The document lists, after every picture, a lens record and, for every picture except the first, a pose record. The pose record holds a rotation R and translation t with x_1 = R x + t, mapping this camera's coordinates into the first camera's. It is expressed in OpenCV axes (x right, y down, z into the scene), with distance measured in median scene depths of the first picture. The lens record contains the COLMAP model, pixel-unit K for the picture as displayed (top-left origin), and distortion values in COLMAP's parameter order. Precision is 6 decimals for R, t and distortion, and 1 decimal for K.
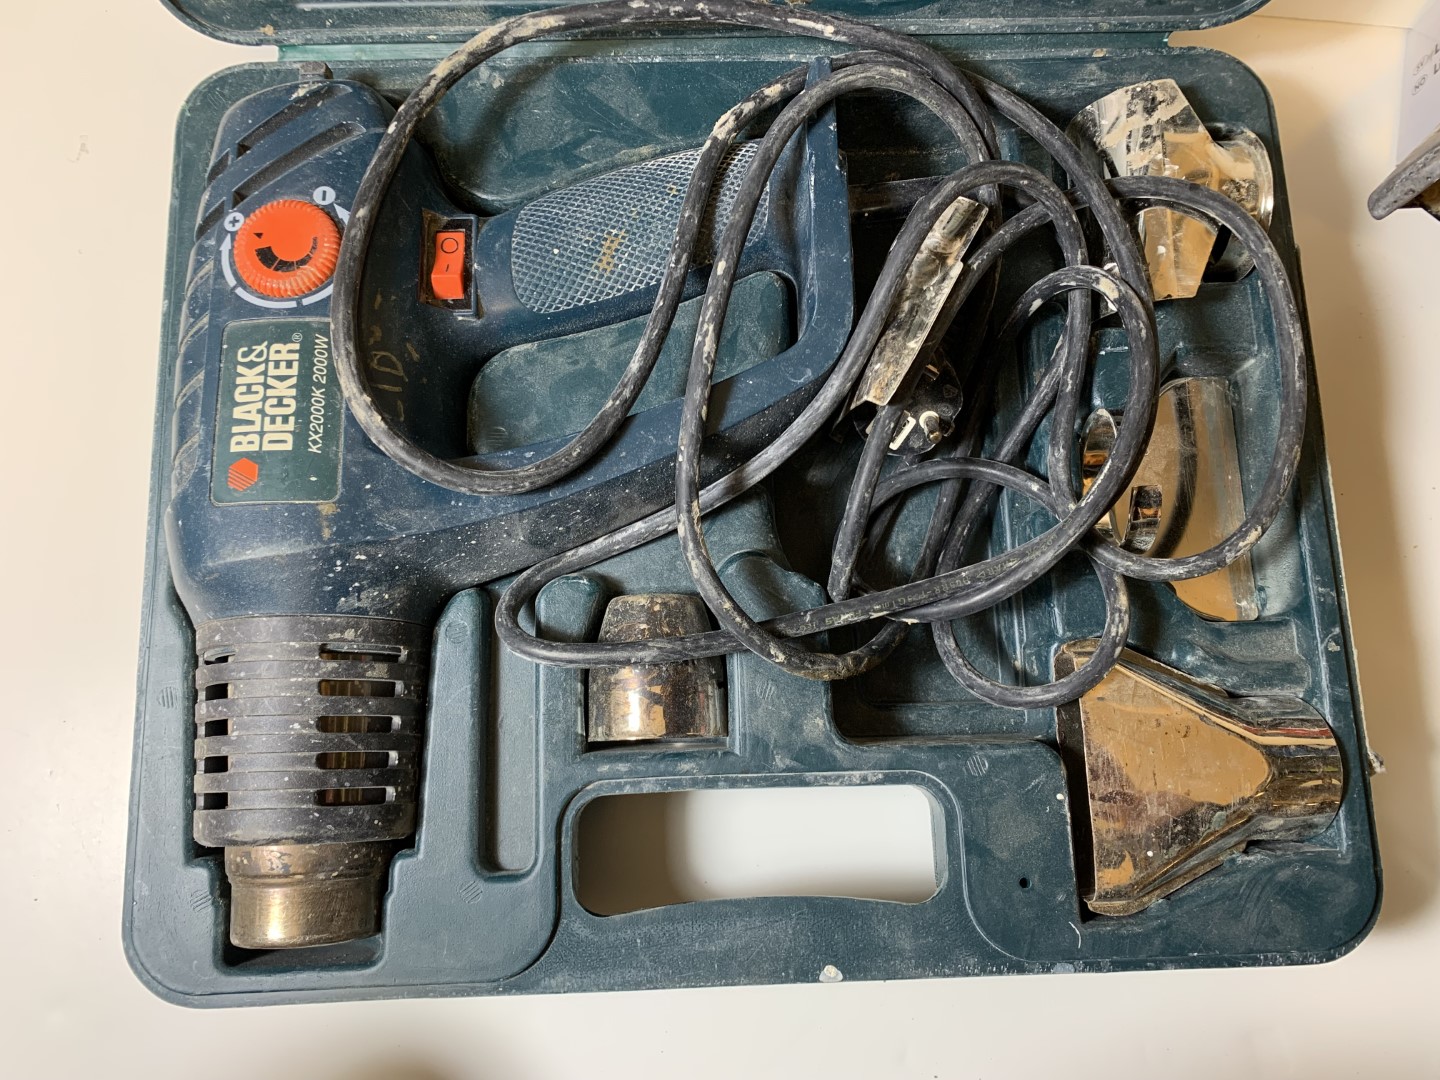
lens RADIAL K [[1119.0, 0, 728.3], [0, 1119.0, 540.7], [0, 0, 1]] dist [0.019992, -0.032633]
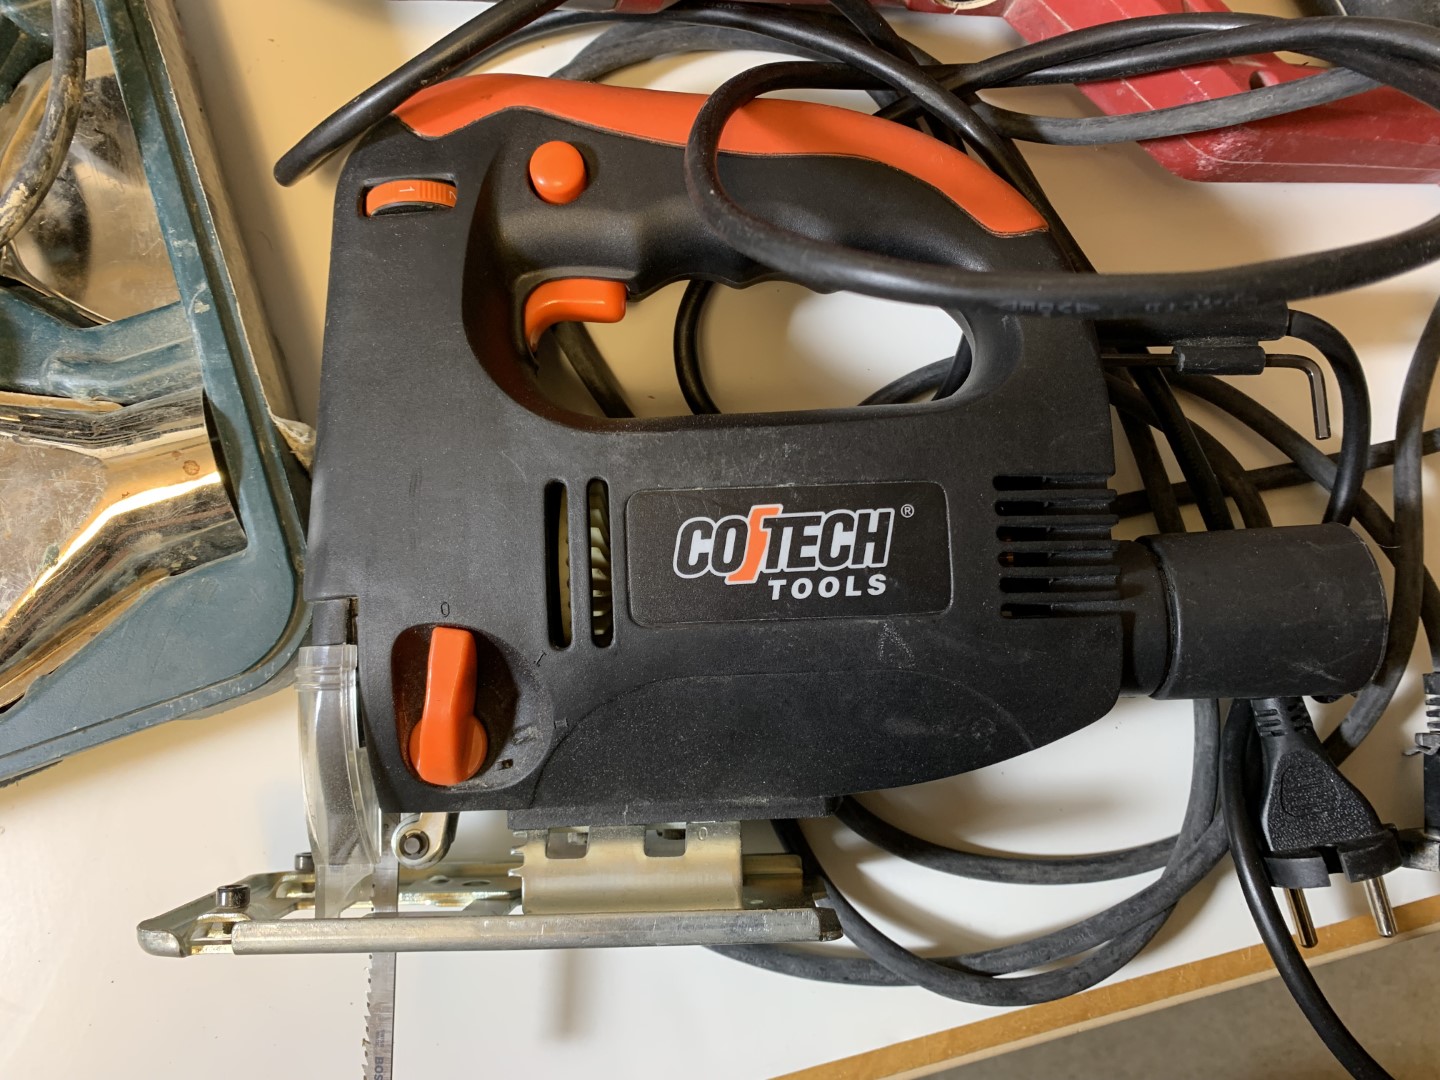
lens RADIAL K [[1119.0, 0, 714.8], [0, 1119.0, 547.1], [0, 0, 1]] dist [0.019992, -0.032633]
pose [[0.954400, -0.295105, 0.045102, 0.837026], [0.292967, 0.954893, 0.048482, 0.338574], [-0.057375, -0.033057, 0.997805, 0.196408]]
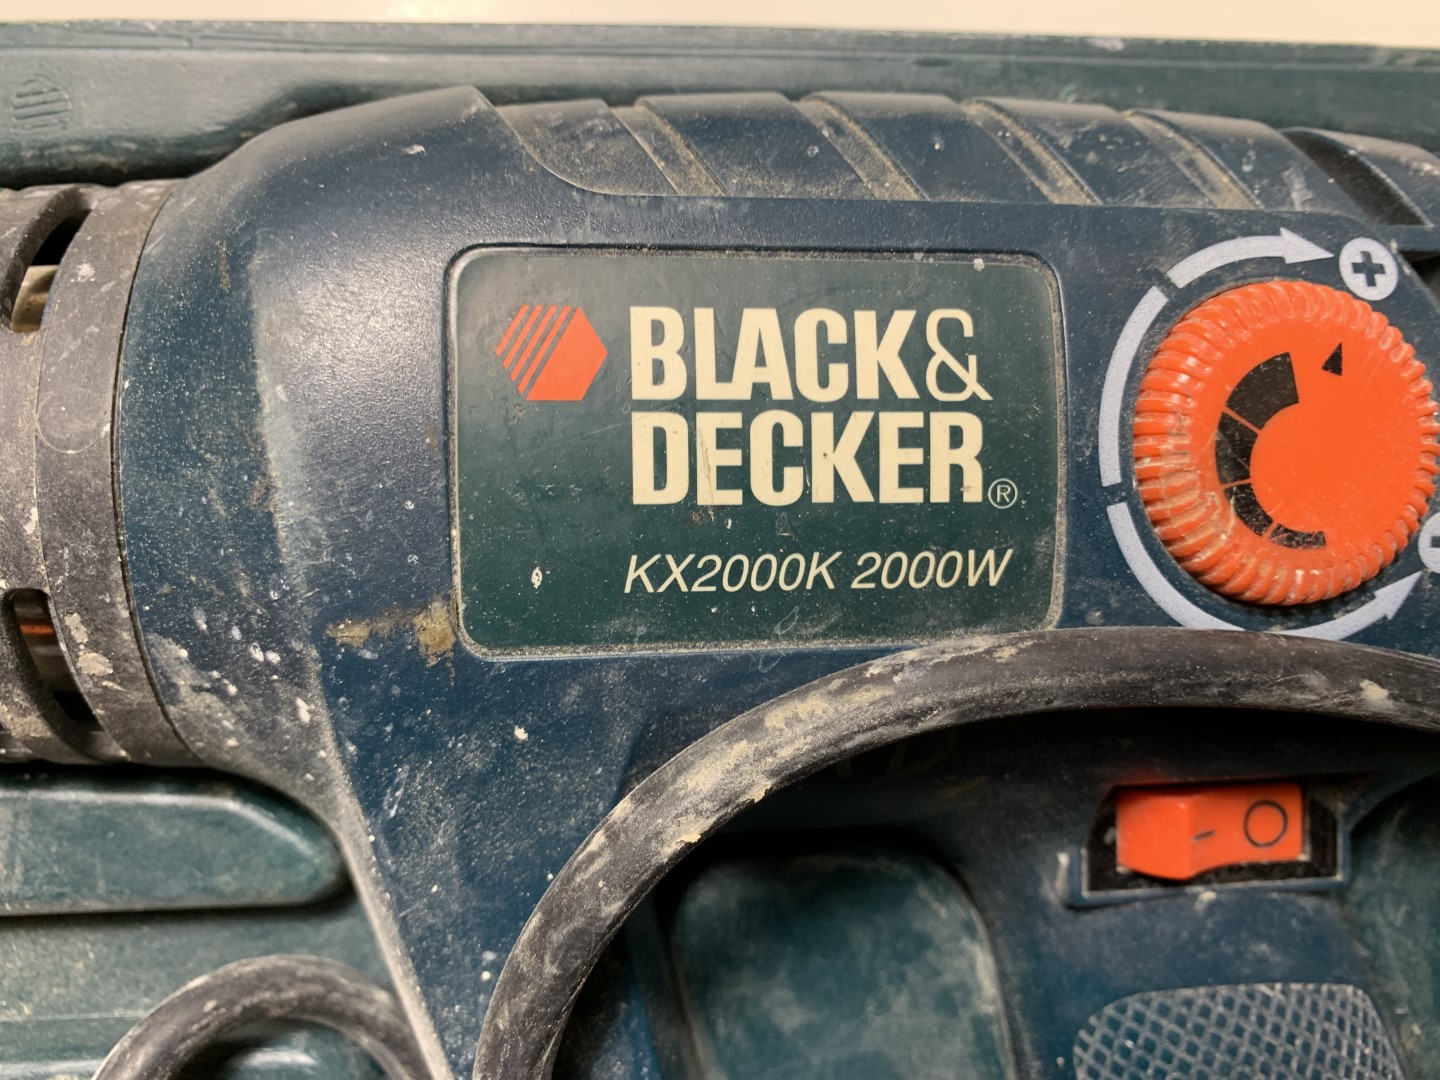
lens RADIAL K [[1119.0, 0, 724.0], [0, 1119.0, 538.6], [0, 0, 1]] dist [0.019992, -0.032633]
pose [[-0.013336, 0.999896, 0.005520, -0.367556], [-0.994504, -0.013837, 0.103775, -0.134066], [0.103841, -0.004106, 0.994585, 0.665892]]
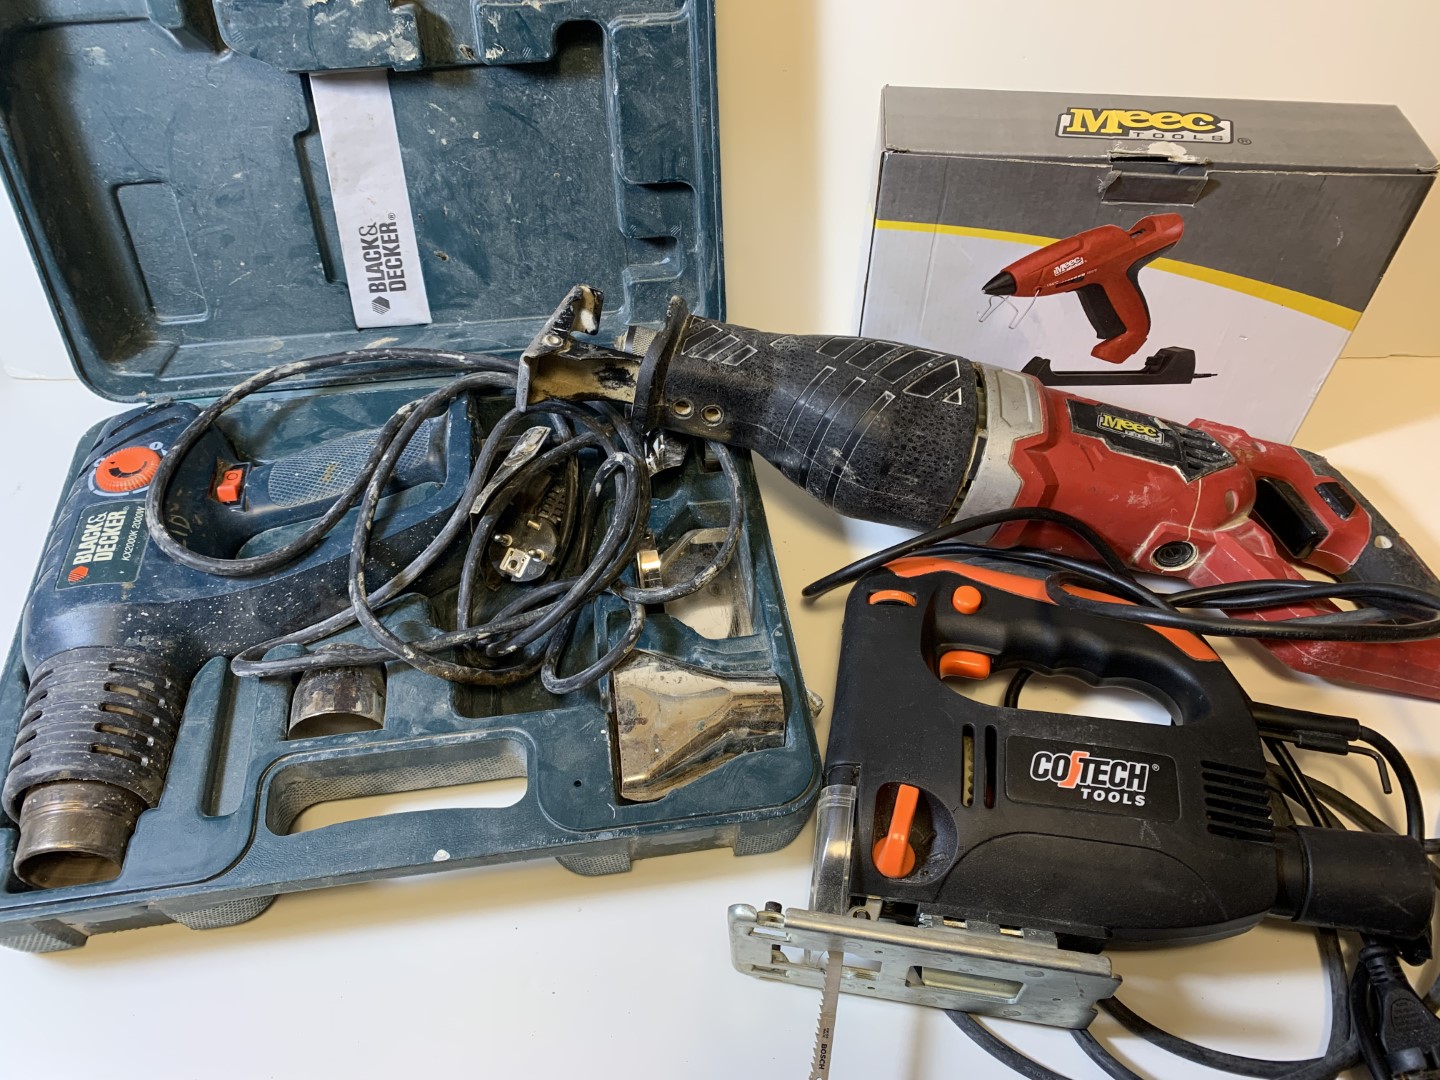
lens RADIAL K [[1119.0, 0, 711.1], [0, 1119.0, 536.3], [0, 0, 1]] dist [0.019992, -0.032633]
pose [[0.994070, -0.090748, 0.059917, 0.381757], [0.108539, 0.861765, -0.495561, 0.778414], [-0.006663, 0.499125, 0.866504, -0.444182]]
